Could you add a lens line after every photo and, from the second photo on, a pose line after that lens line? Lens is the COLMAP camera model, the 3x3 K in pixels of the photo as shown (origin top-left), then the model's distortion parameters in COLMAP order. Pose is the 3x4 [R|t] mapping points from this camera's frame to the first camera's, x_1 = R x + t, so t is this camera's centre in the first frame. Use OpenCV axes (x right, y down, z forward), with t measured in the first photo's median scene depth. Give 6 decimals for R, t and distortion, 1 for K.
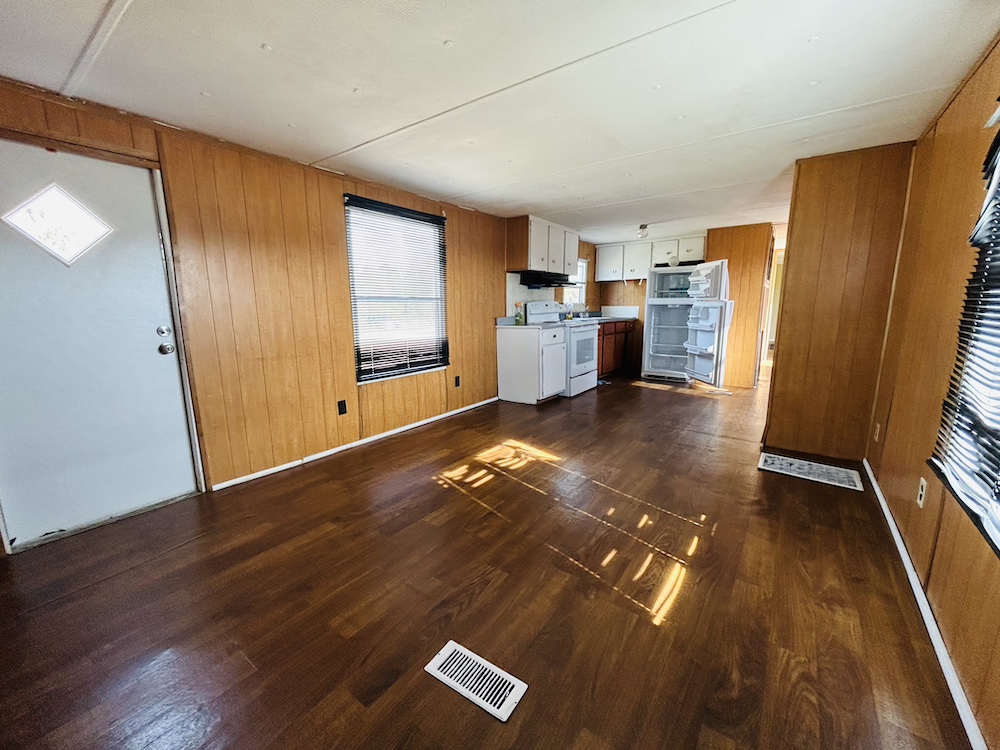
lens RADIAL K [[402.8, 0, 501.0], [0, 402.8, 379.2], [0, 0, 1]] dist [-0.000786, -0.000263]
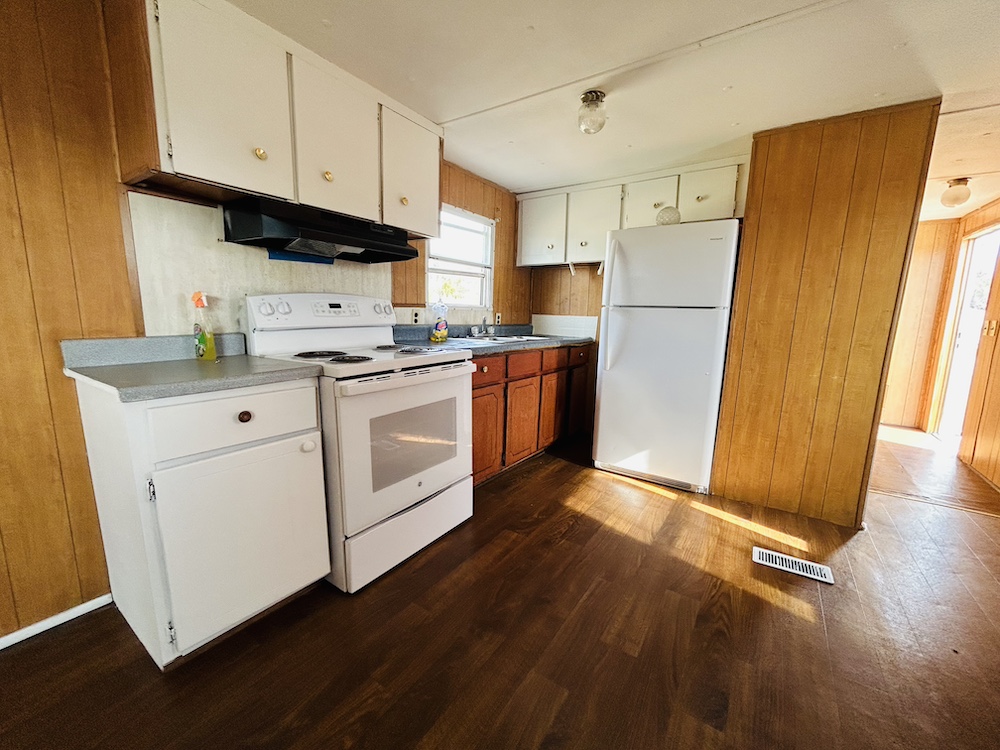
lens RADIAL K [[402.8, 0, 501.0], [0, 402.8, 379.2], [0, 0, 1]] dist [-0.000786, -0.000263]
pose [[0.999068, 0.022524, 0.036823, 0.217570], [-0.021761, 0.999543, -0.021002, -0.094728], [-0.037279, 0.020181, 0.999101, 0.531826]]
